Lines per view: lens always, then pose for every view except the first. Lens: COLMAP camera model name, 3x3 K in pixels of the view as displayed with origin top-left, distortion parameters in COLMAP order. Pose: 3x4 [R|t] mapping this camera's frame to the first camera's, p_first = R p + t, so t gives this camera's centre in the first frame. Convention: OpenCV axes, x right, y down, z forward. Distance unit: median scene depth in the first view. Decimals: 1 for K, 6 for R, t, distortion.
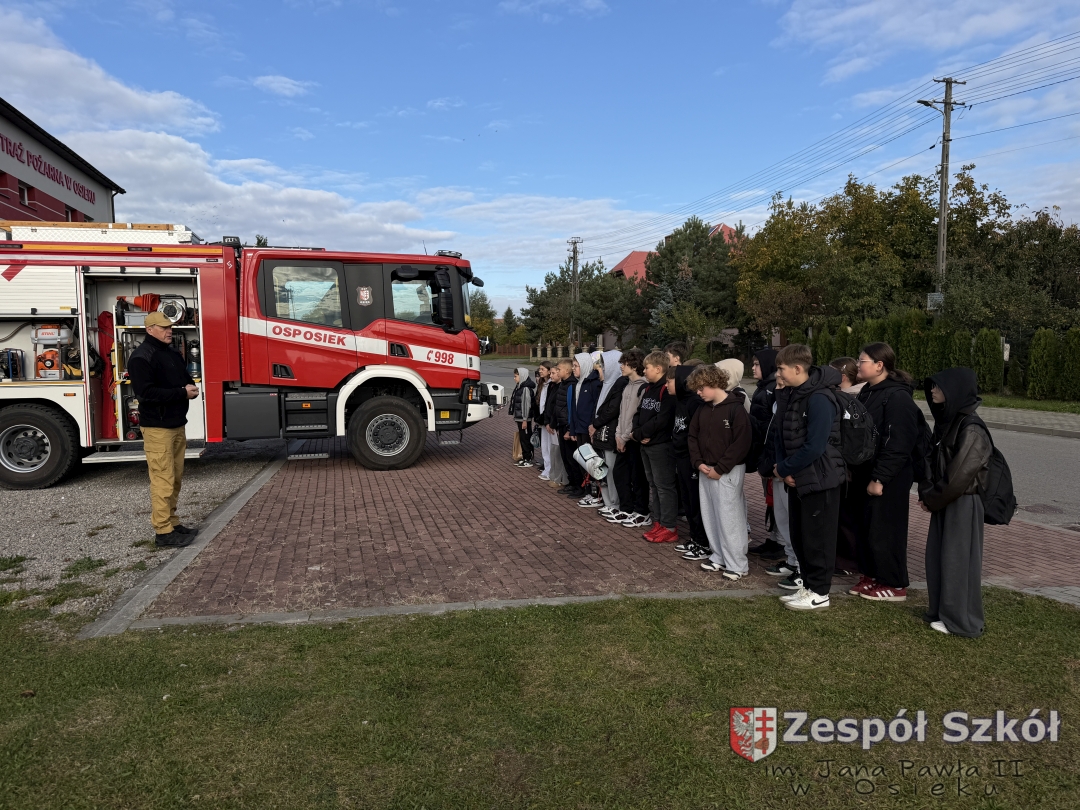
lens RADIAL K [[758.3, 0, 540.3], [0, 758.3, 421.4], [0, 0, 1]] dist [0.059071, -0.059567]
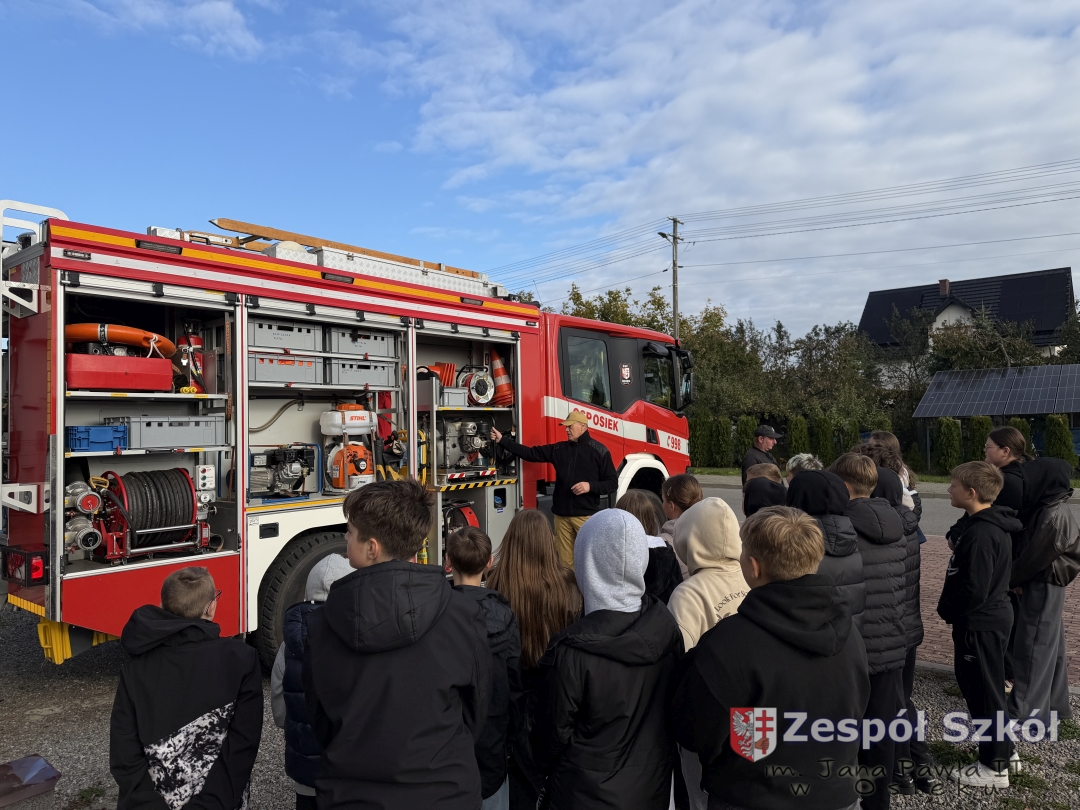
lens RADIAL K [[762.0, 0, 528.4], [0, 762.0, 406.9], [0, 0, 1]] dist [0.047839, -0.061170]
pose [[0.804518, 0.010377, 0.593838, -0.852754], [0.068792, 0.991490, -0.110524, -0.040767], [-0.589931, 0.129770, 0.796957, 0.387234]]
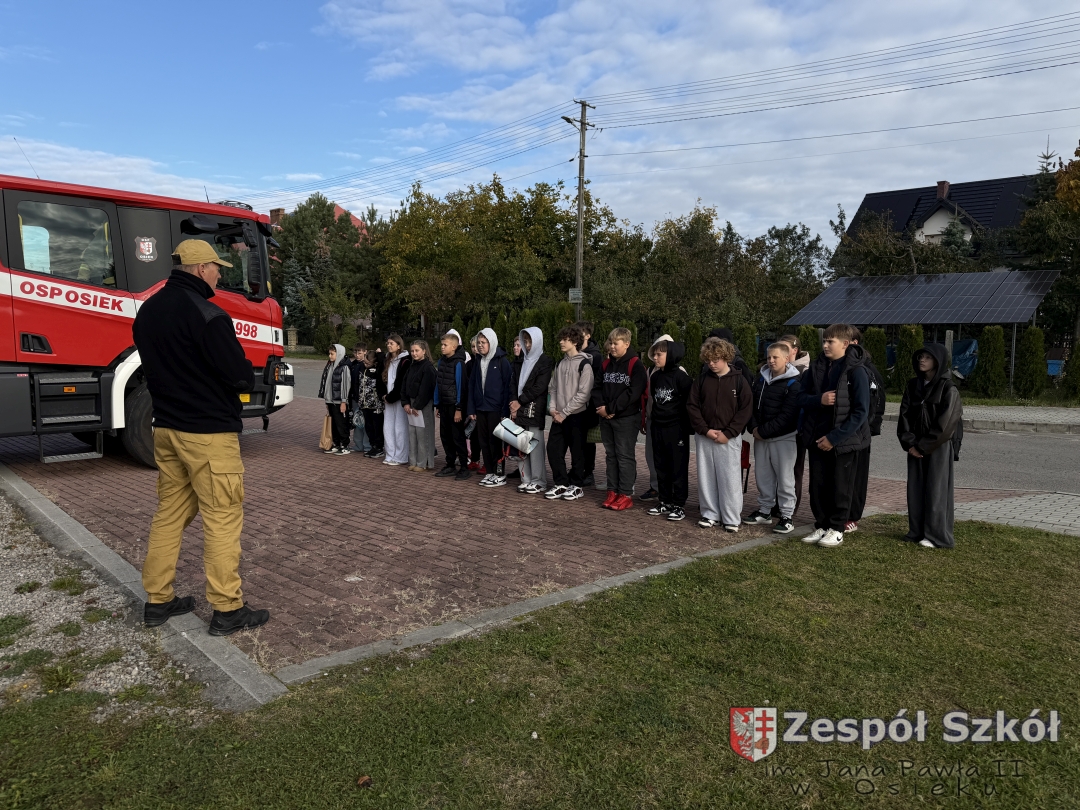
lens RADIAL K [[761.2, 0, 538.6], [0, 761.2, 405.4], [0, 0, 1]] dist [0.048753, -0.051521]
pose [[0.845701, -0.028325, 0.532905, -0.323252], [0.028823, 0.999557, 0.007389, 0.002568], [-0.532878, 0.009111, 0.846143, 0.111520]]
